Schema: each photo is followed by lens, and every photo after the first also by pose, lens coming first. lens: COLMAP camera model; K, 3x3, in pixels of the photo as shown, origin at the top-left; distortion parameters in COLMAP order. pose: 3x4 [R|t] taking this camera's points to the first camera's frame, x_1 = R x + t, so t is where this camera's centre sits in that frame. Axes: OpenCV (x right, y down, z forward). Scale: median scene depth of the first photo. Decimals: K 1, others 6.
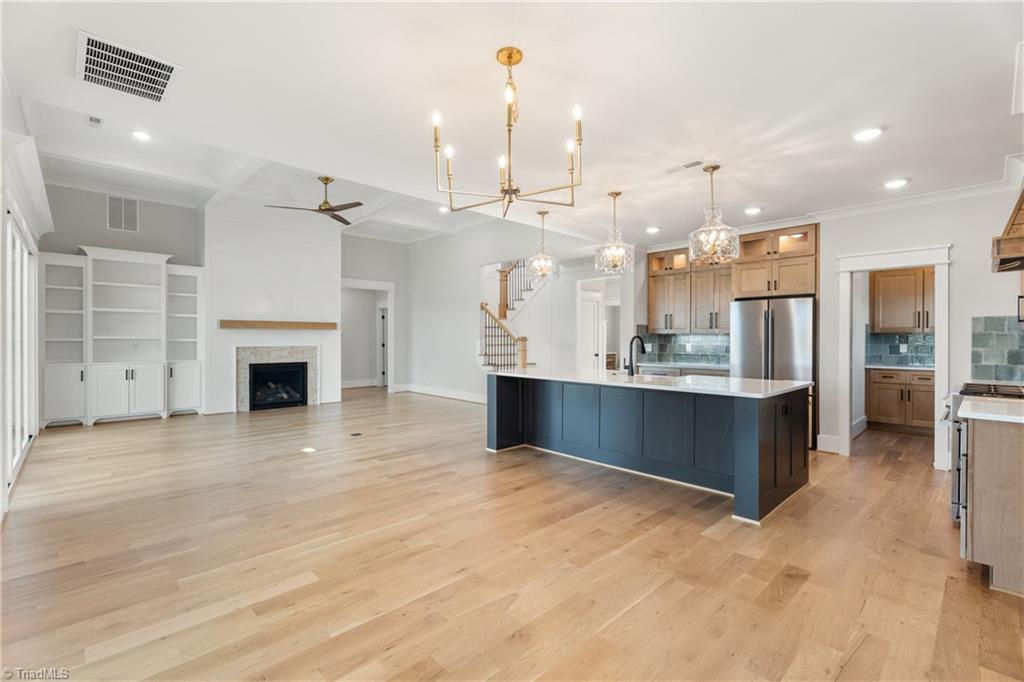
lens RADIAL K [[453.9, 0, 508.7], [0, 453.9, 341.6], [0, 0, 1]] dist [0.002455, -0.000173]
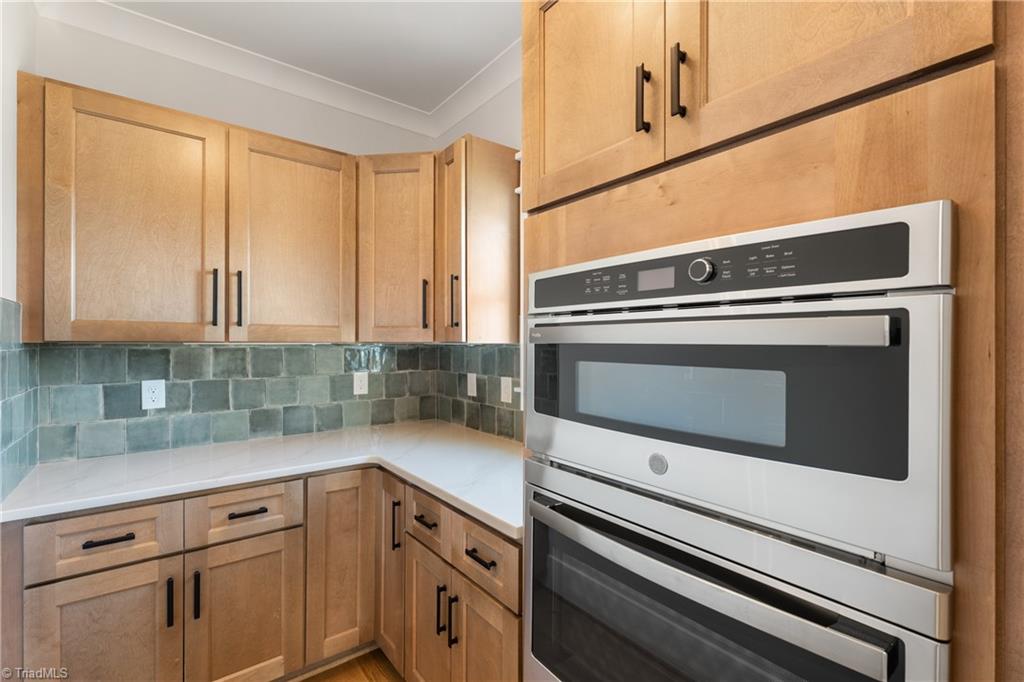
lens RADIAL K [[453.9, 0, 508.7], [0, 453.9, 341.6], [0, 0, 1]] dist [0.002455, -0.000173]
pose [[0.100314, 0.001982, 0.994954, 0.577170], [0.004218, 0.999988, -0.002417, -0.017187], [-0.994947, 0.004440, 0.100304, 0.715738]]
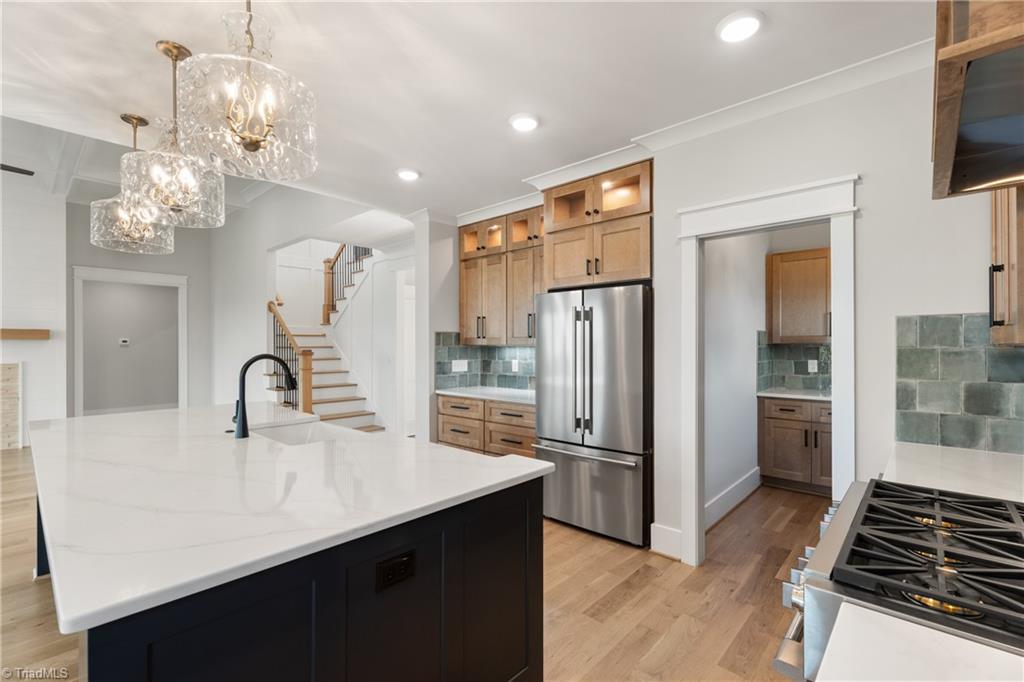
lens RADIAL K [[453.8, 0, 511.2], [0, 453.8, 347.1], [0, 0, 1]] dist [0.001720, 0.000319]
pose [[0.997496, -0.003008, 0.070653, 0.350239], [0.003272, 0.999988, -0.003628, -0.012528], [-0.070641, 0.003850, 0.997494, 0.332630]]
